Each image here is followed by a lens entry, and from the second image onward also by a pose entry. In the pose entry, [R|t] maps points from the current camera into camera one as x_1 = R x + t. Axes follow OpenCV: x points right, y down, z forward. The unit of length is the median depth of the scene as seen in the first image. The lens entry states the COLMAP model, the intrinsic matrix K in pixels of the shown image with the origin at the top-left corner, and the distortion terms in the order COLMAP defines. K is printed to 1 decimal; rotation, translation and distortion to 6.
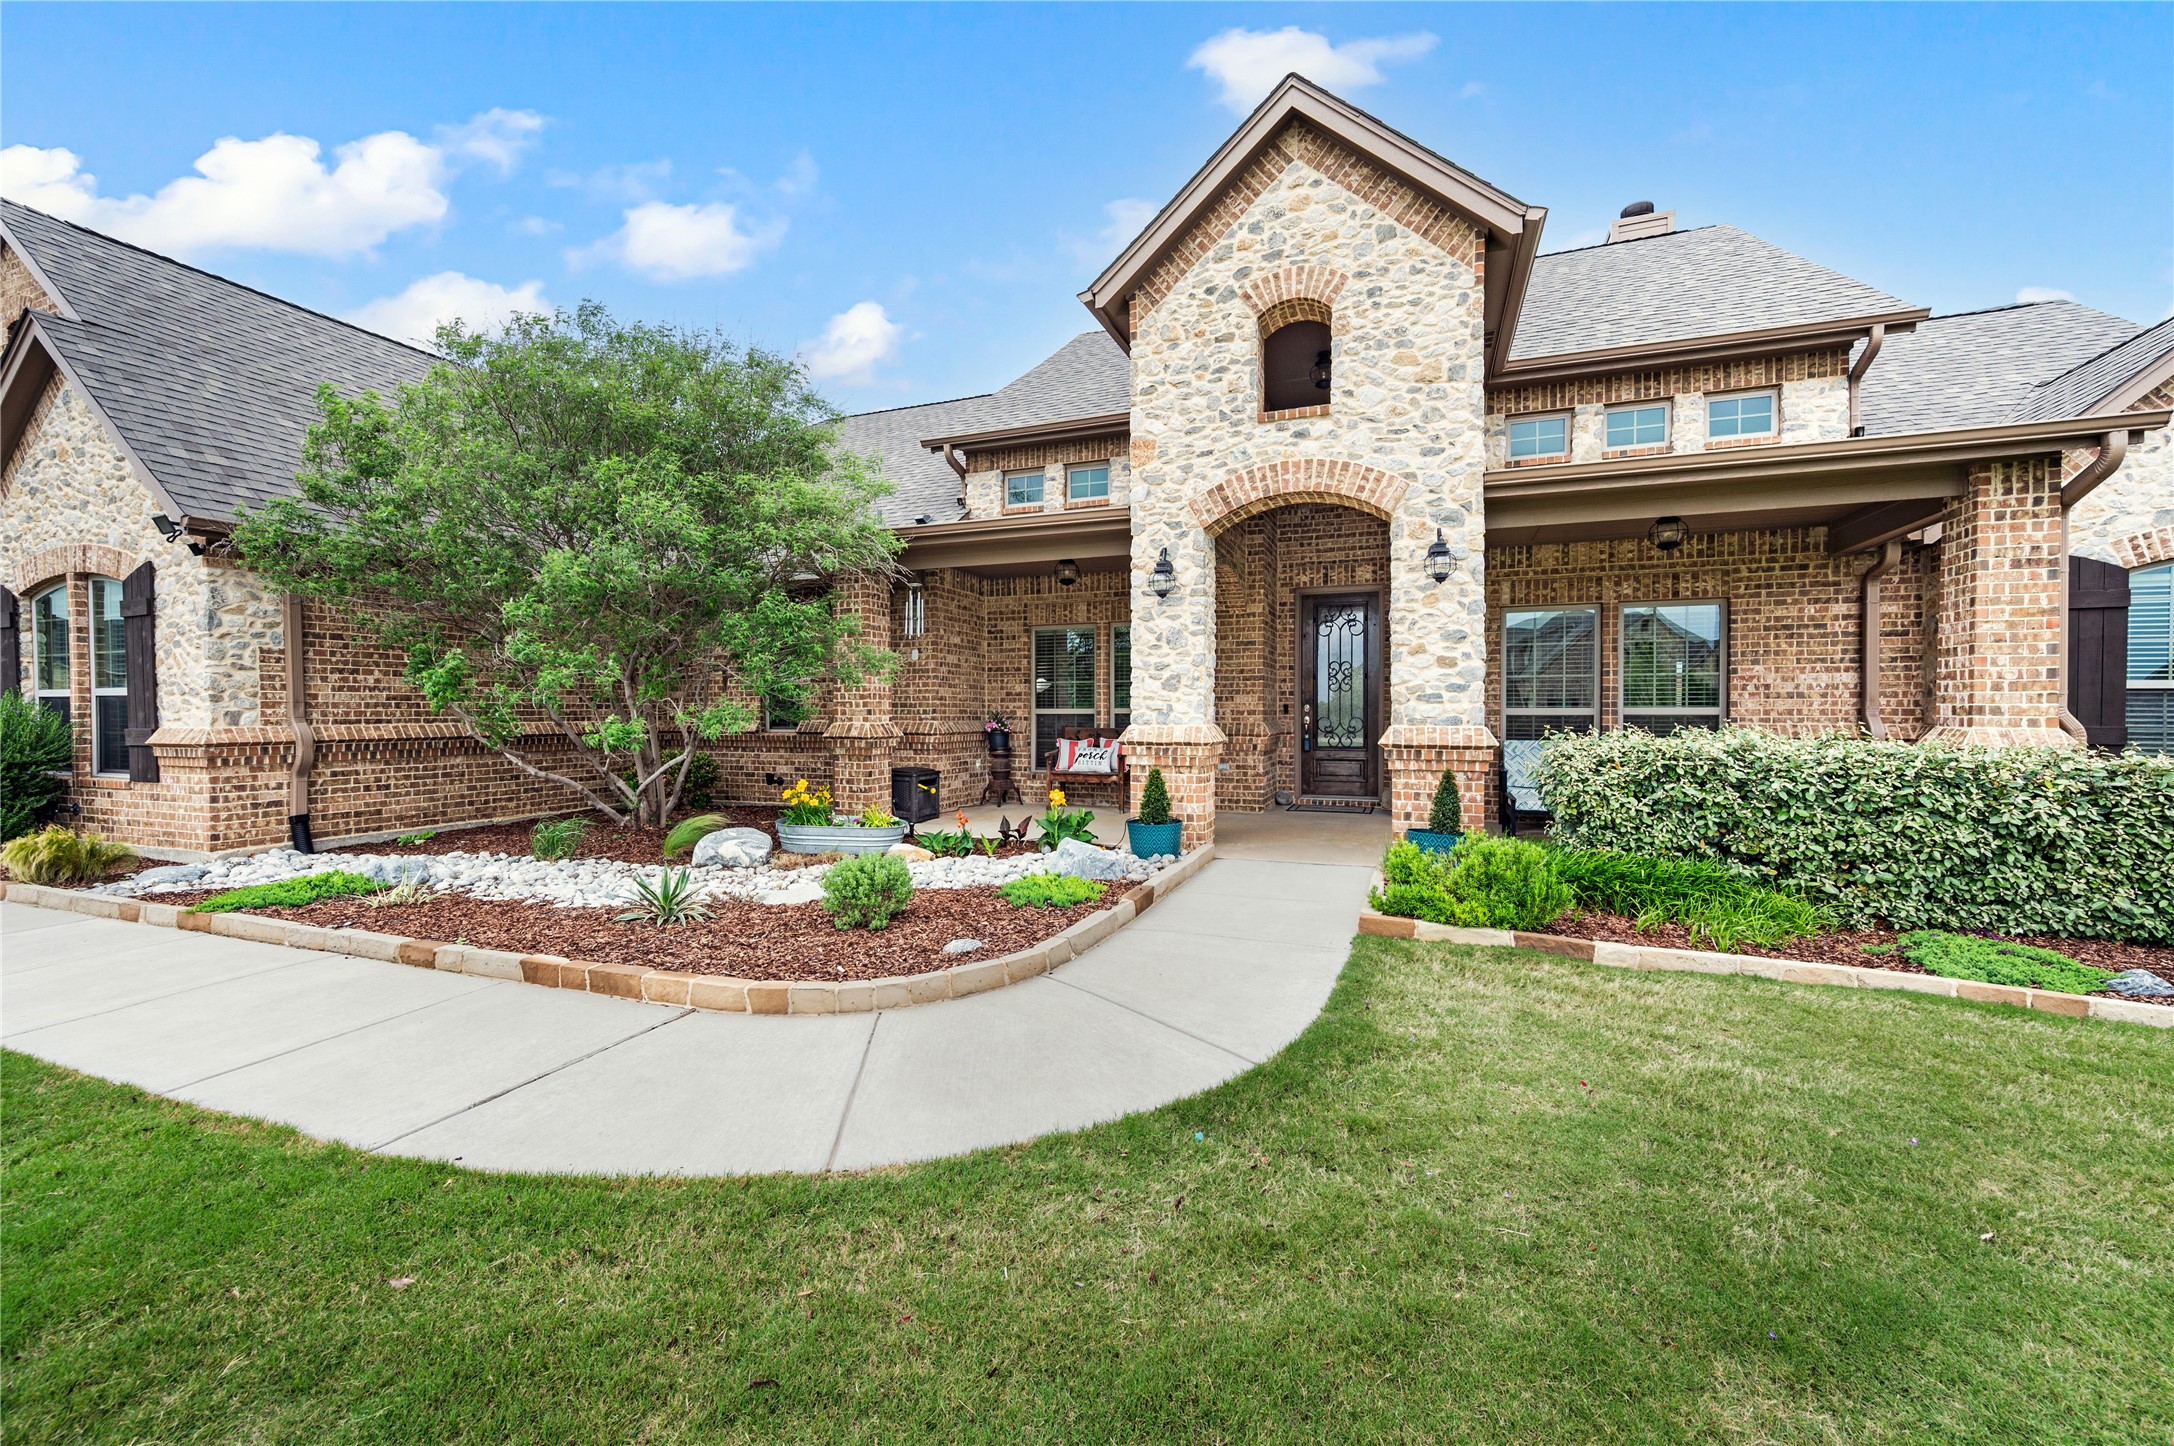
lens RADIAL K [[874.7, 0, 1095.4], [0, 874.7, 696.7], [0, 0, 1]] dist [-0.000526, -0.000379]
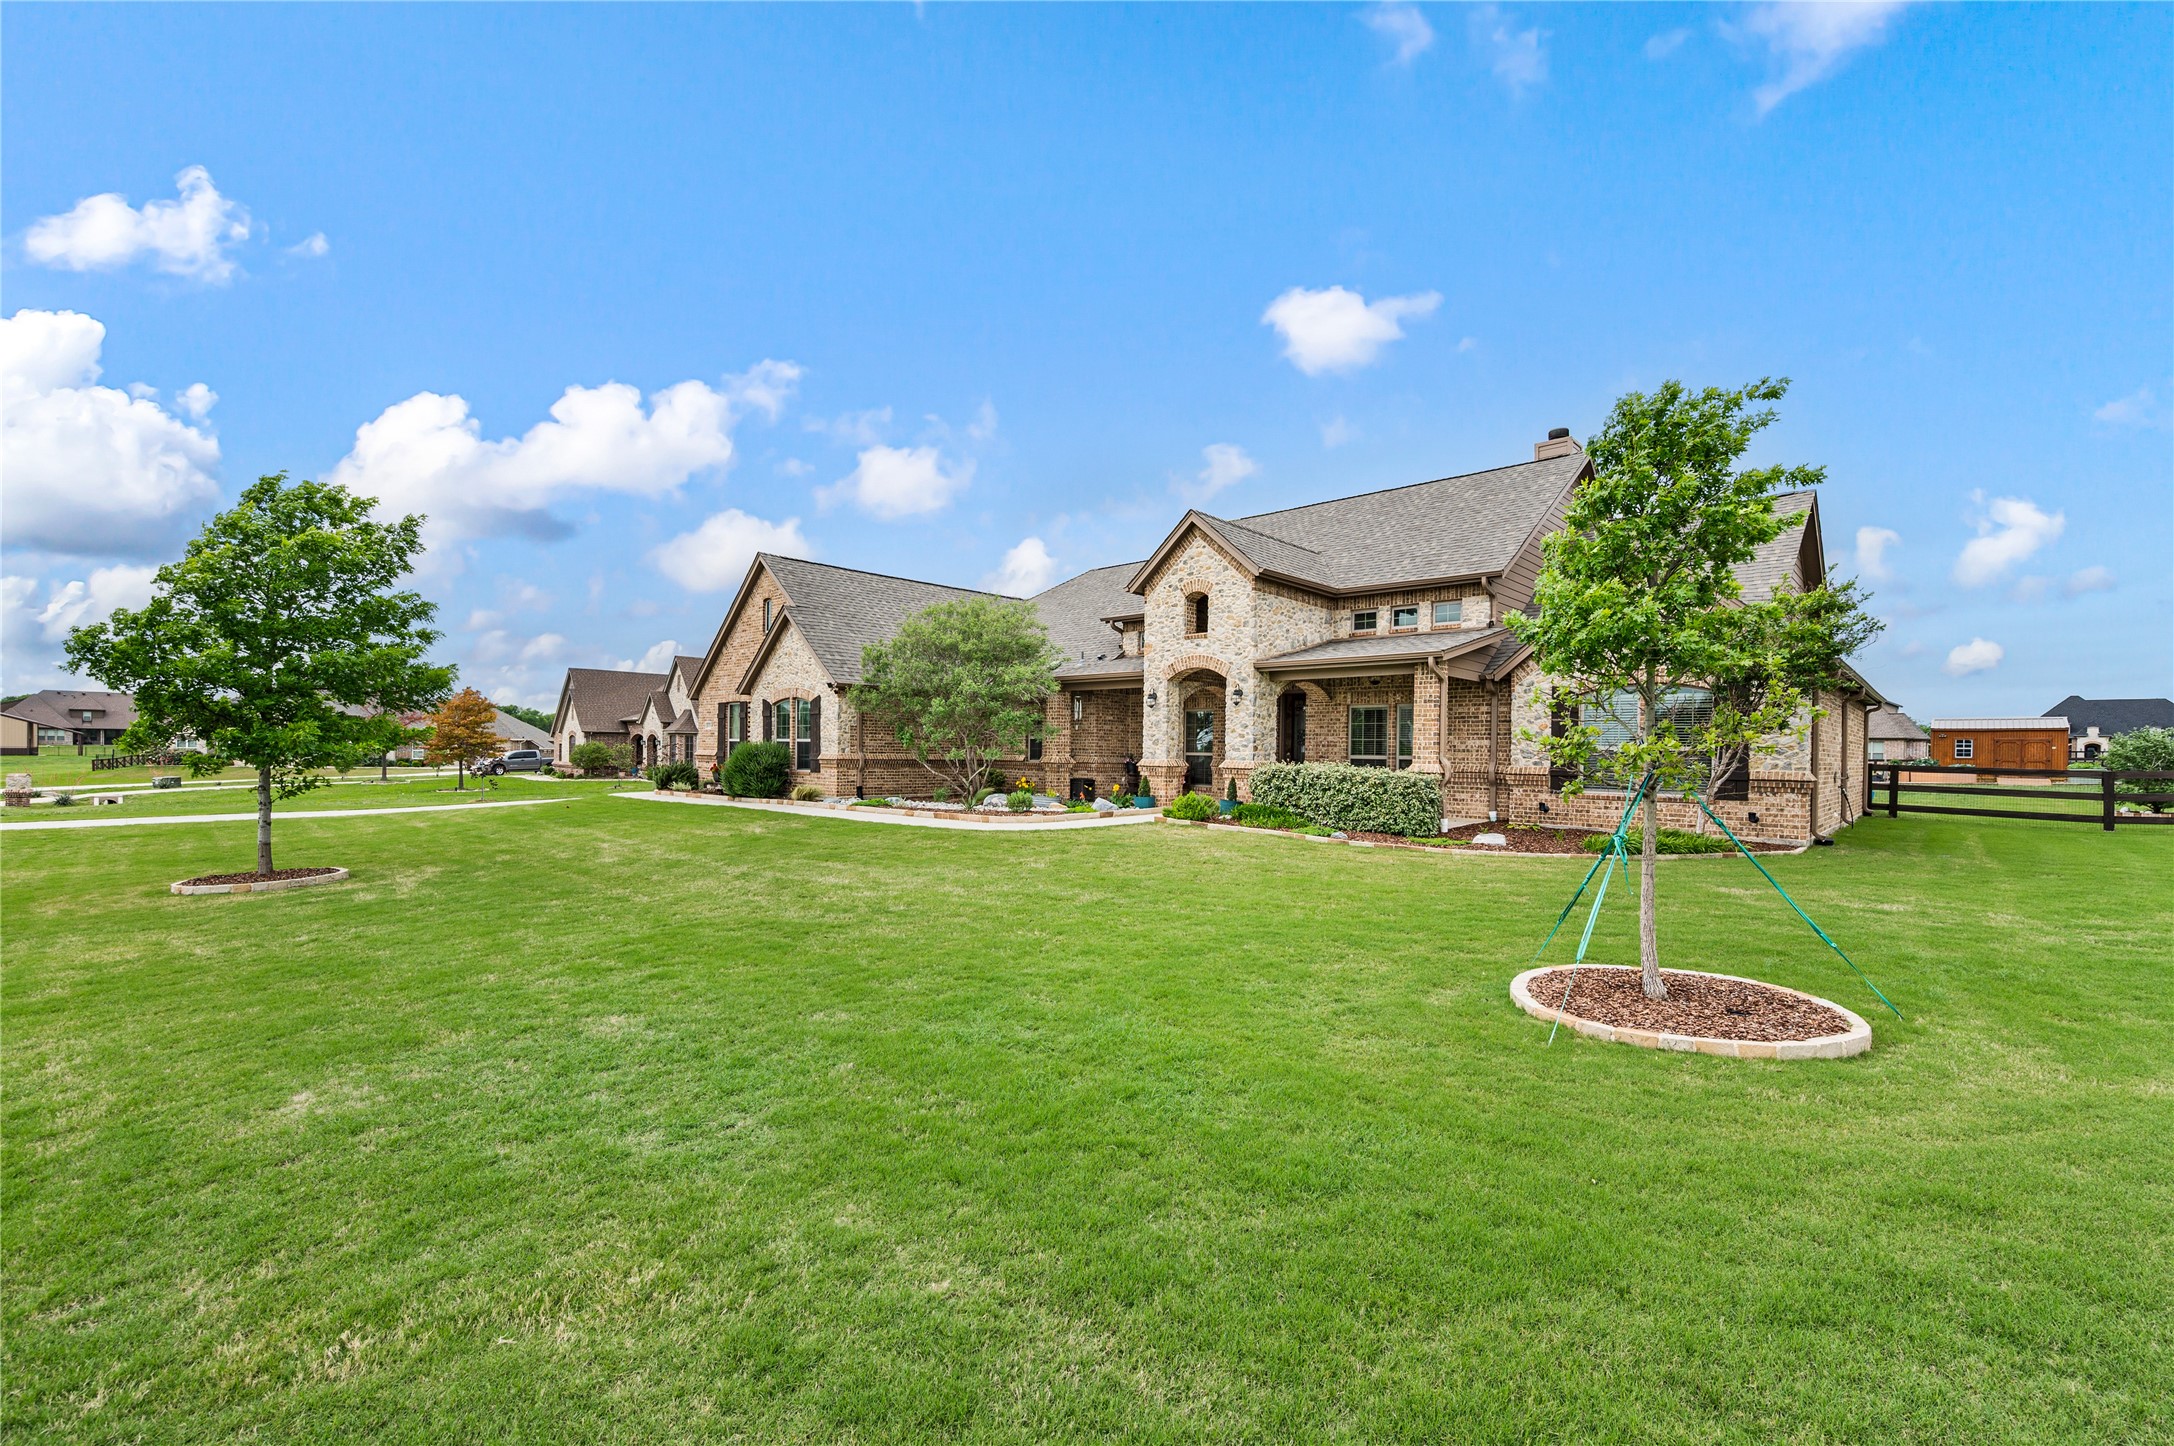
lens RADIAL K [[874.7, 0, 1095.4], [0, 874.7, 696.7], [0, 0, 1]] dist [-0.000526, -0.000379]
pose [[0.929839, -0.007290, -0.367893, 0.795061], [-0.012179, 0.998646, -0.050571, -0.015494], [0.367764, 0.051503, 0.928492, -1.303301]]
